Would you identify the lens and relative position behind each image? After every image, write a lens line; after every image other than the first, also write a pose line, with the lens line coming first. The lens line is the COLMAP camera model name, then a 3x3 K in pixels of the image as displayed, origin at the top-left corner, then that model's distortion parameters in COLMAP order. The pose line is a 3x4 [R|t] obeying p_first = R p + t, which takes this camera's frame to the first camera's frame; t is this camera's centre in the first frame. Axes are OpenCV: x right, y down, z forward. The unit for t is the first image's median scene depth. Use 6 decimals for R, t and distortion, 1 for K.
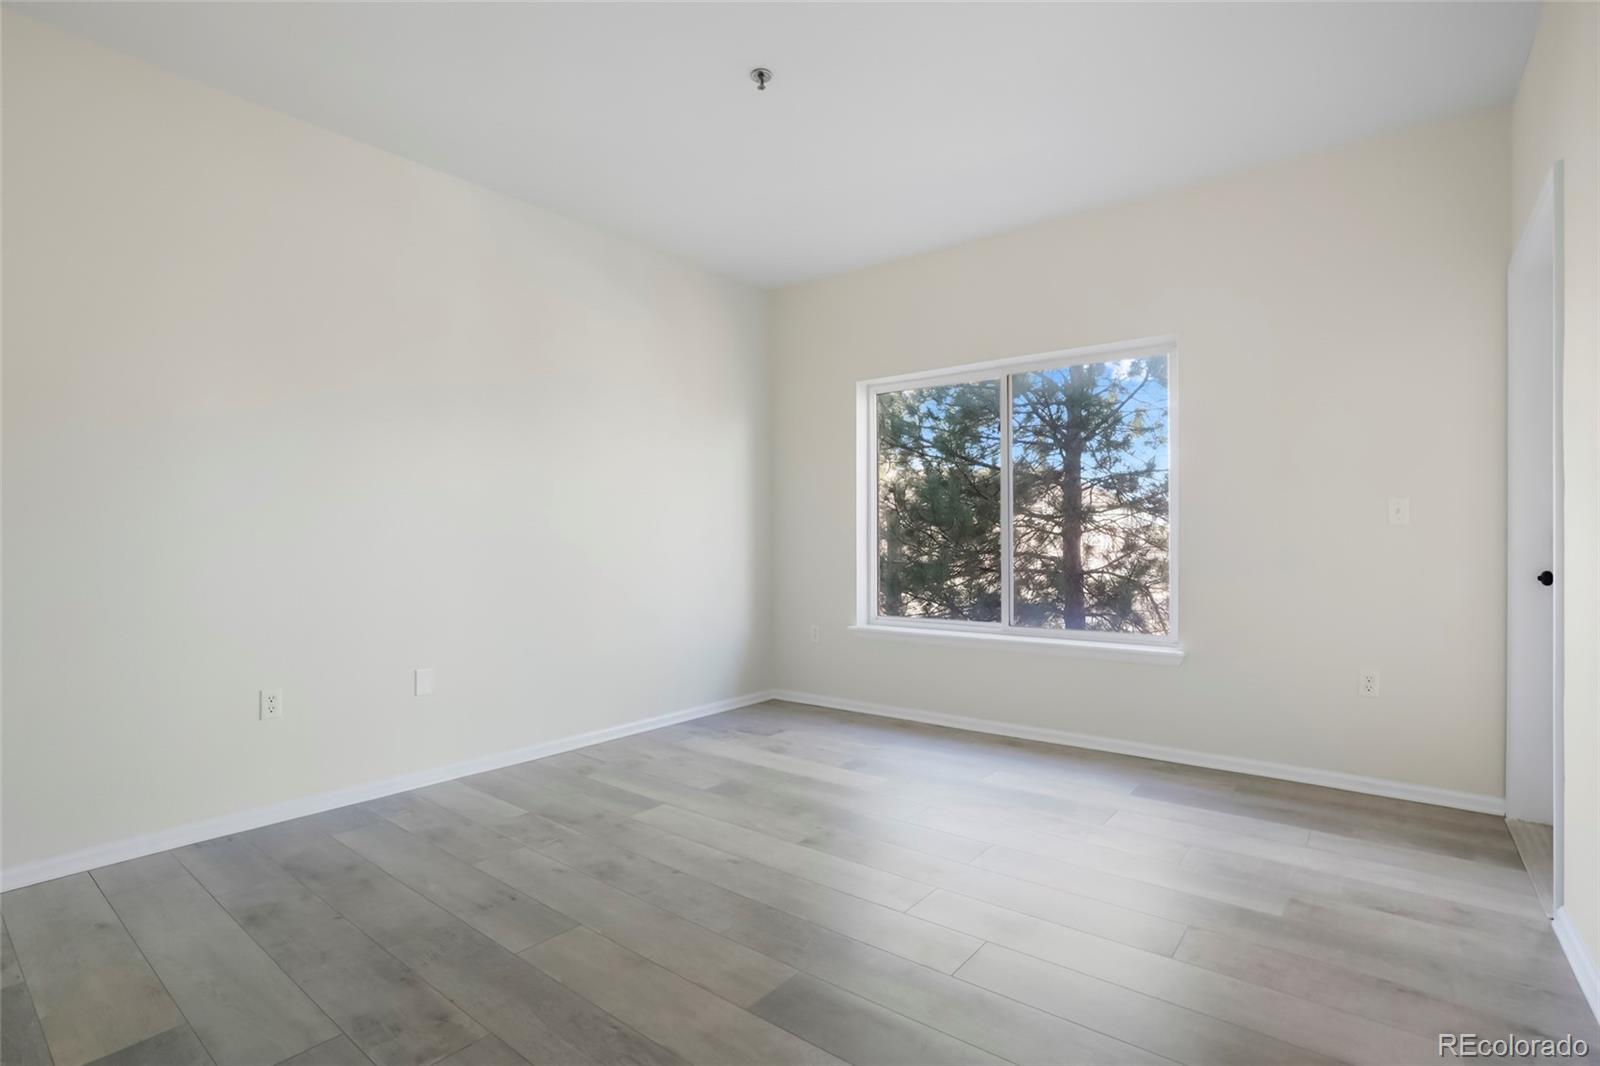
lens RADIAL K [[730.4, 0, 801.2], [0, 730.4, 546.9], [0, 0, 1]] dist [0.027813, 0.000300]
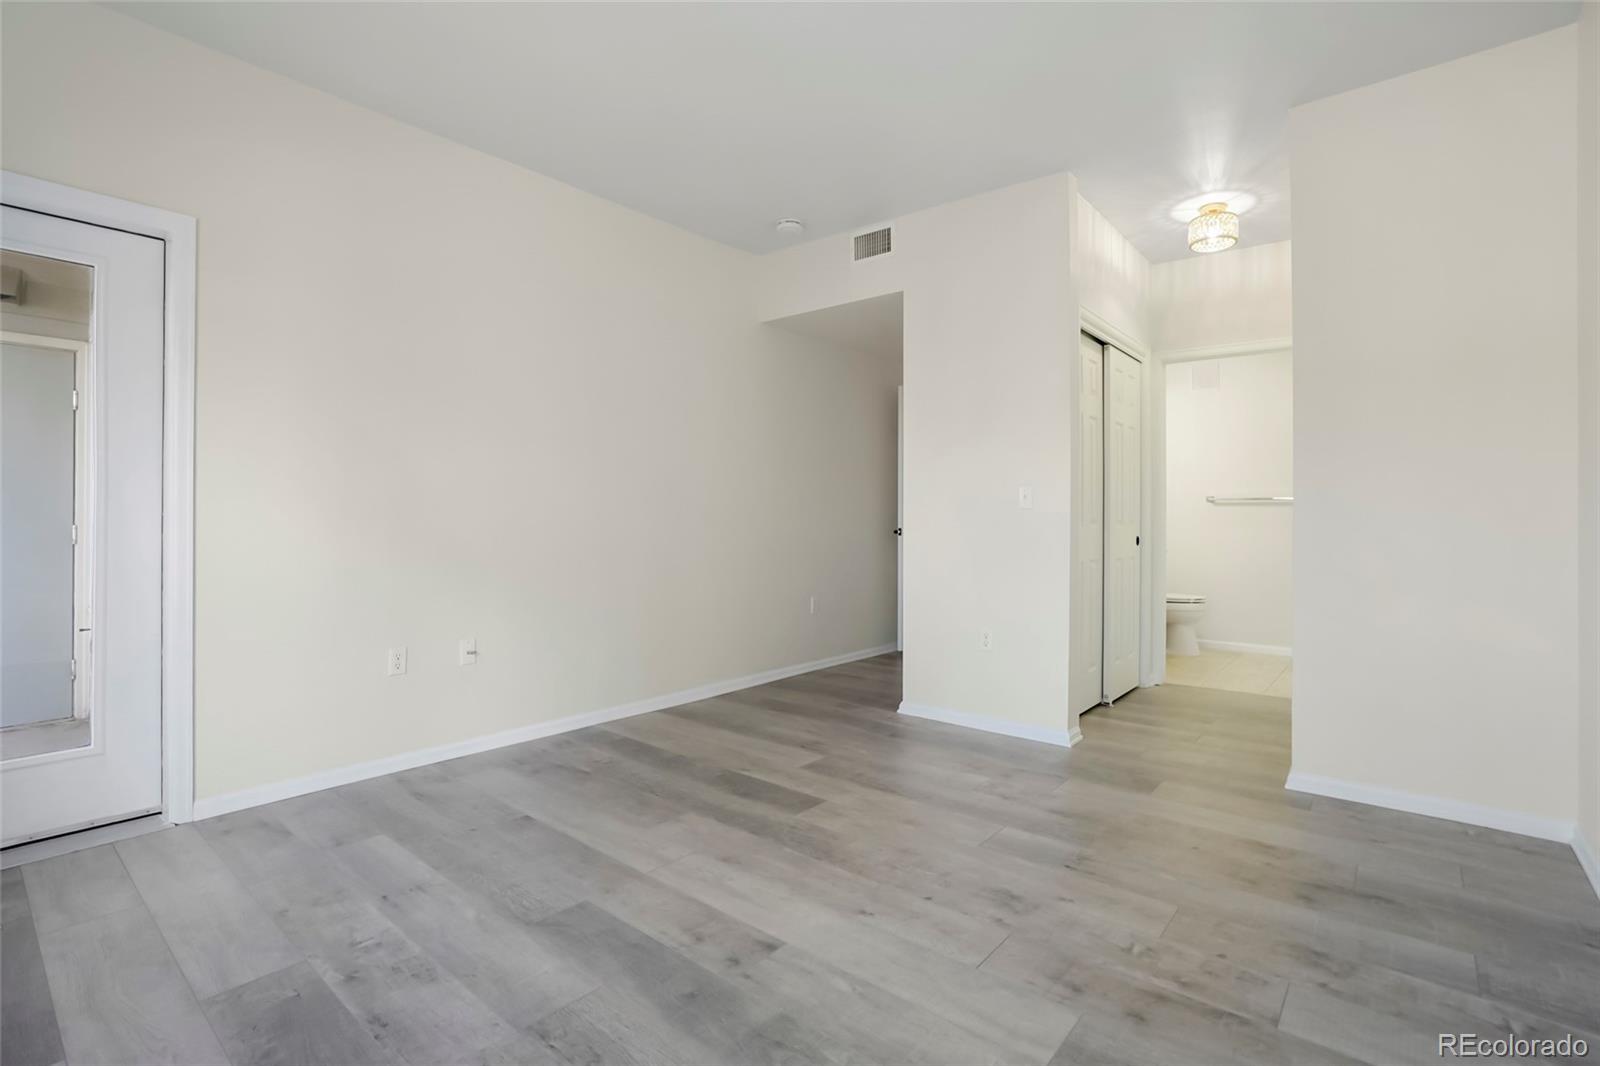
lens RADIAL K [[756.6, 0, 795.4], [0, 756.6, 520.7], [0, 0, 1]] dist [-0.021646, 0.000620]
pose [[-0.999152, -0.002843, 0.041075, -0.040674], [-0.002710, 0.999991, 0.003274, -0.005886], [-0.041084, 0.003160, -0.999151, 1.559223]]
